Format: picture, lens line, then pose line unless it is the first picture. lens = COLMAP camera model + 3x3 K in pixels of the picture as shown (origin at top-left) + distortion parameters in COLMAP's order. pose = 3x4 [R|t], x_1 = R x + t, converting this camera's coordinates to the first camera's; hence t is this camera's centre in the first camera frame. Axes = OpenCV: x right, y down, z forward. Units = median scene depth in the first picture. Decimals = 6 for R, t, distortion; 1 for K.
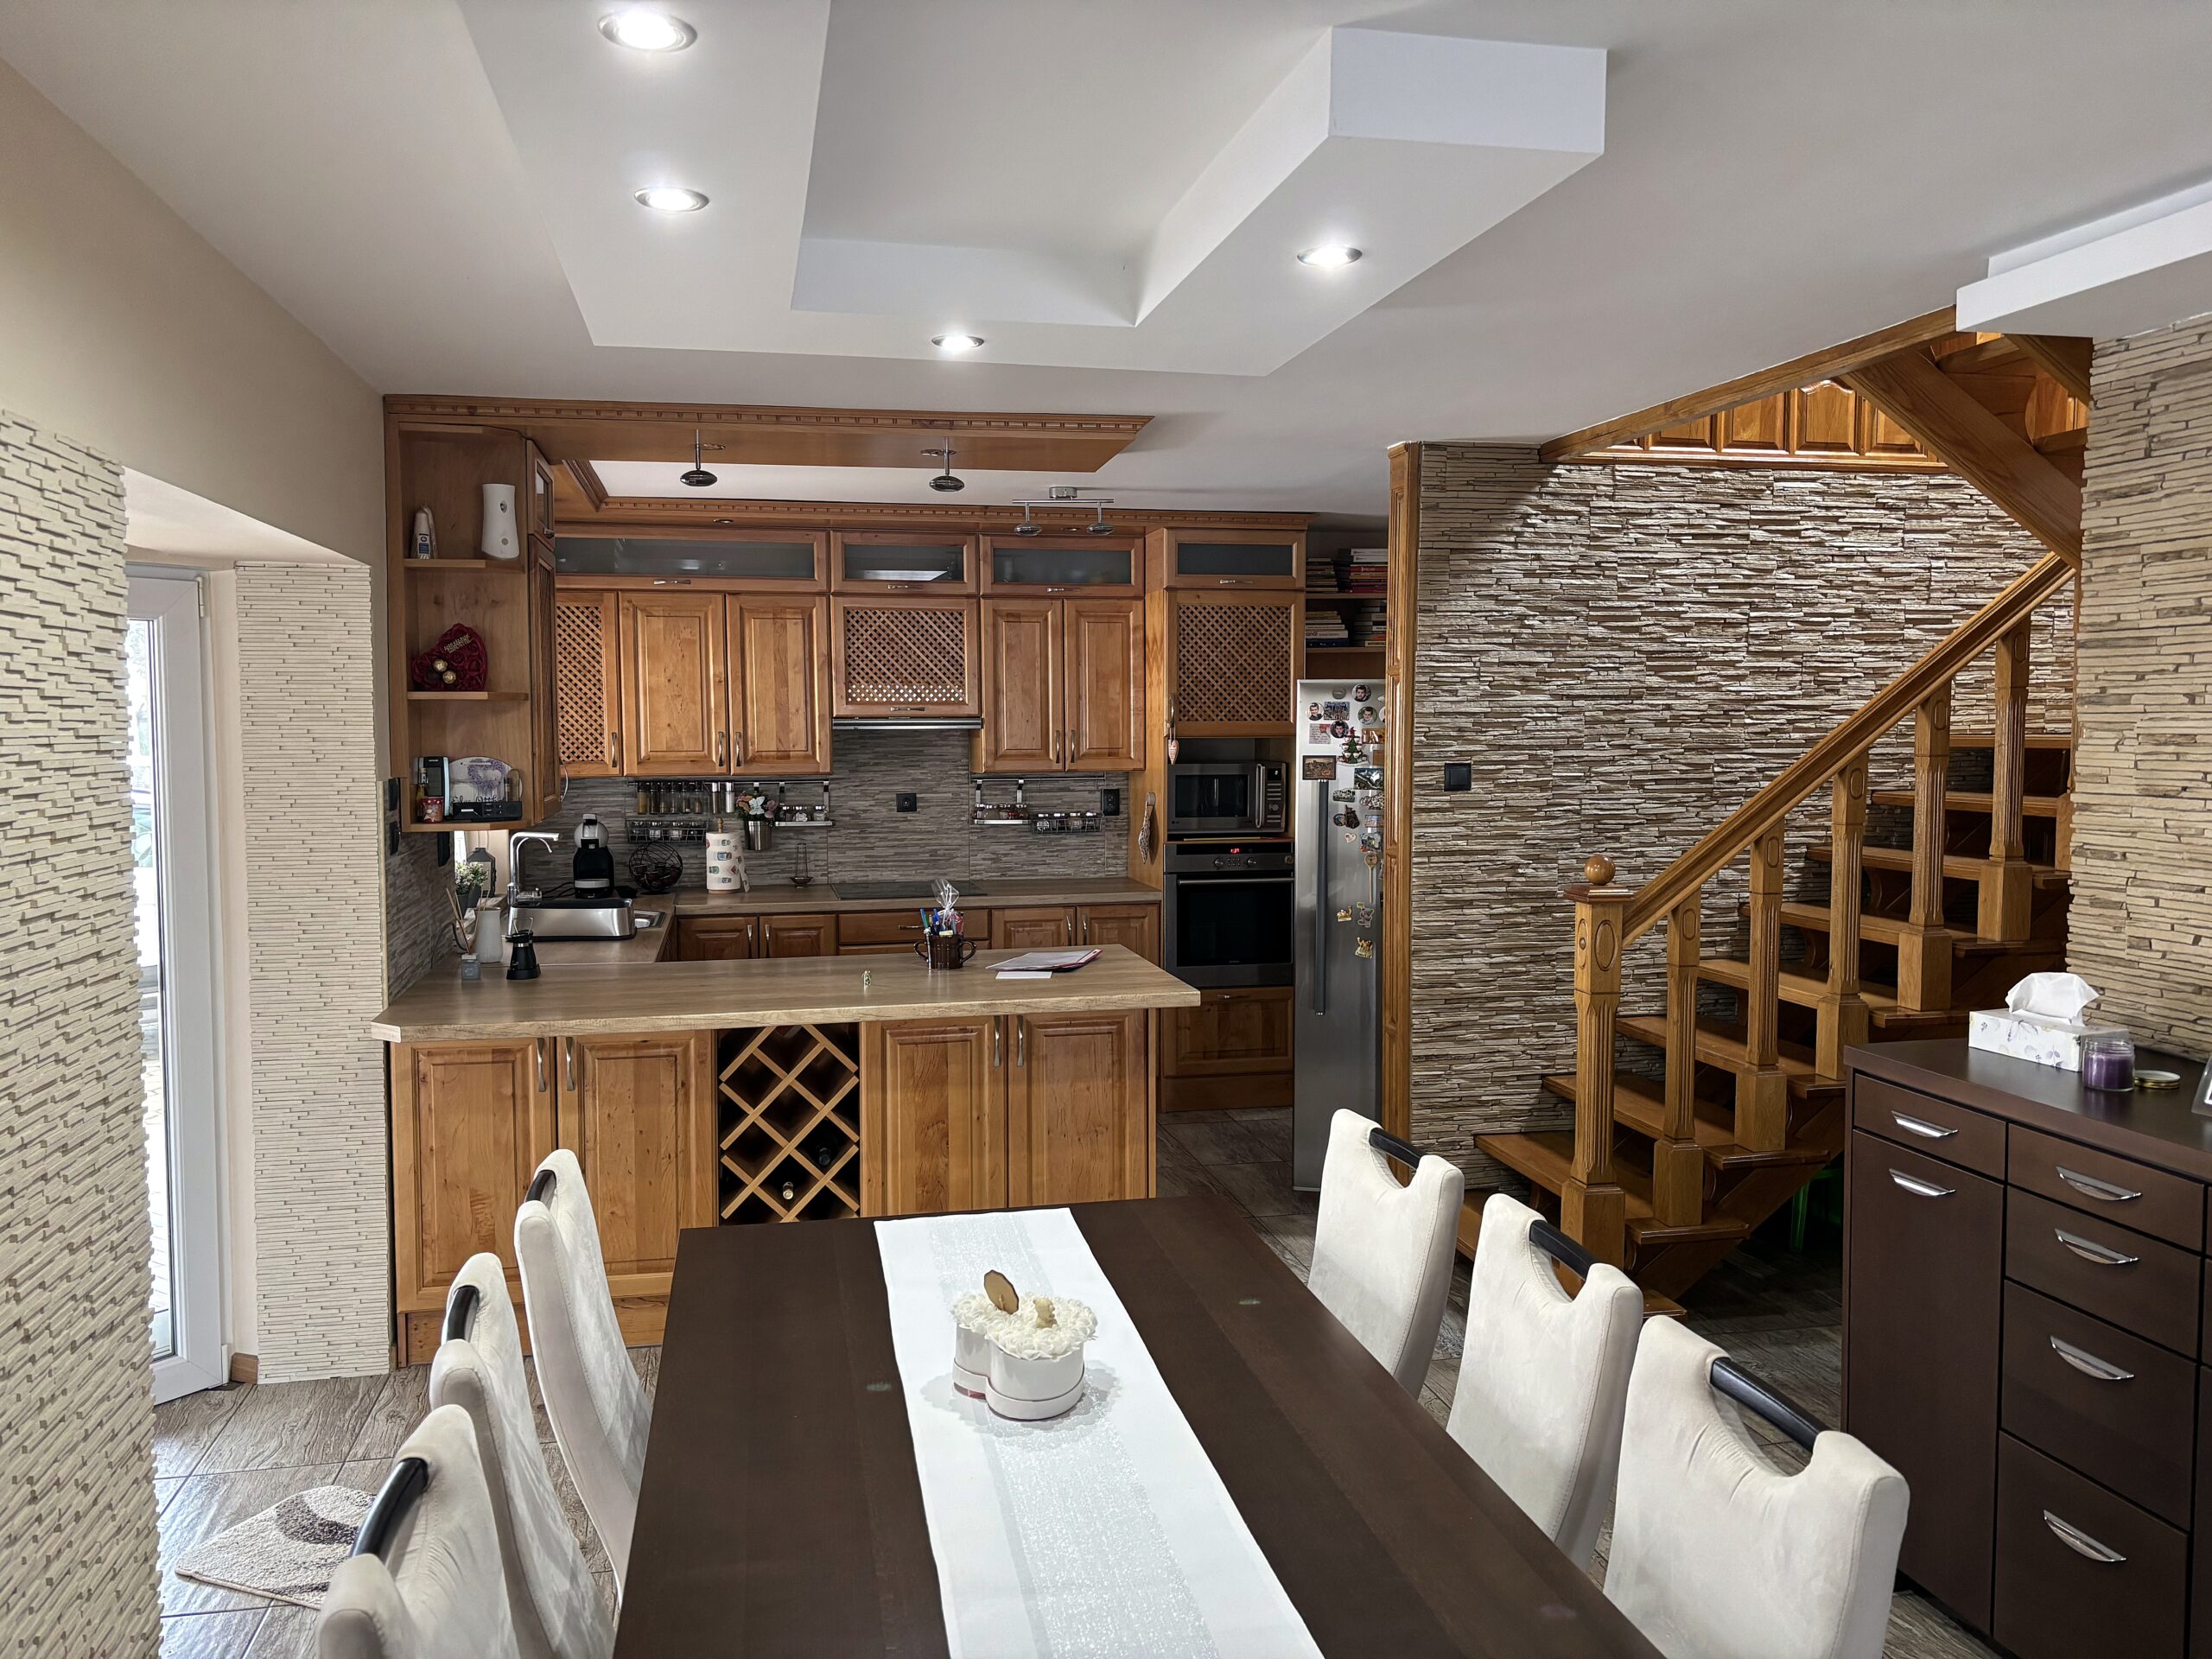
lens RADIAL K [[1681.5, 0, 1099.0], [0, 1681.5, 825.8], [0, 0, 1]] dist [0.039680, -0.024393]
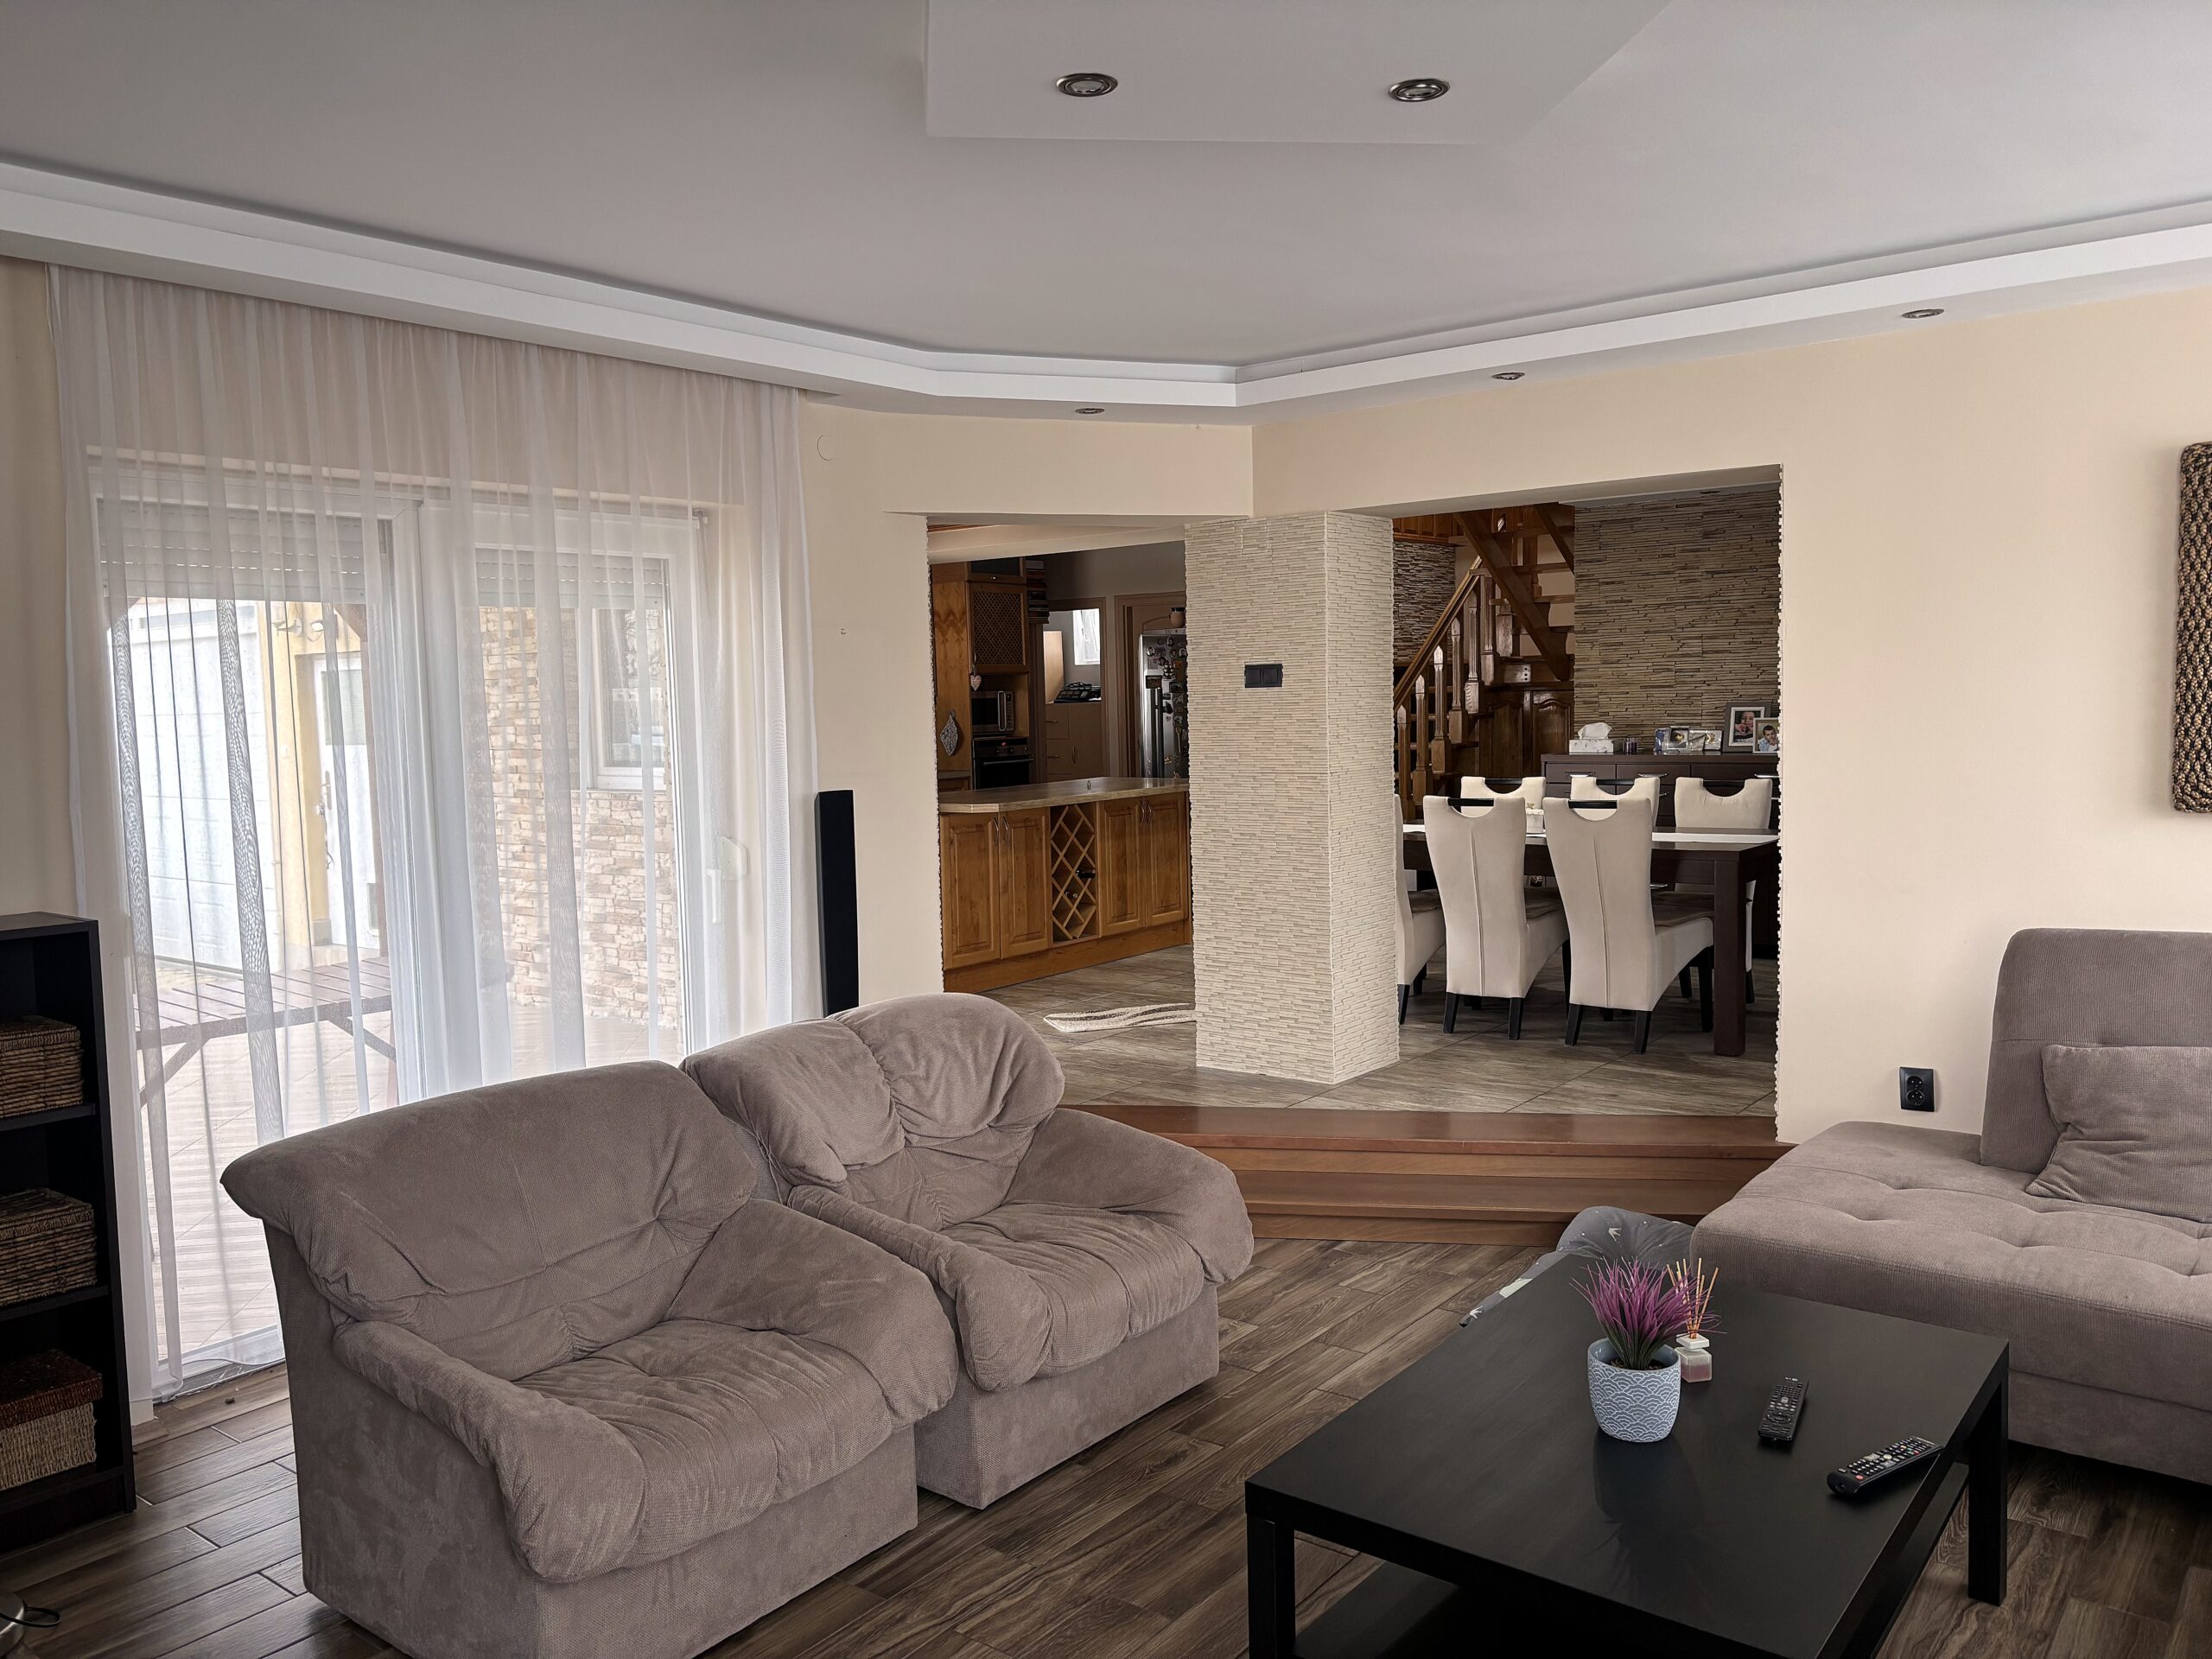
lens RADIAL K [[1681.5, 0, 1115.6], [0, 1681.5, 833.2], [0, 0, 1]] dist [0.039680, -0.024393]
pose [[0.759823, -0.069047, 0.646453, -1.368968], [0.067252, 0.997358, 0.027480, 0.097046], [-0.646642, 0.022596, 0.762459, -0.479792]]
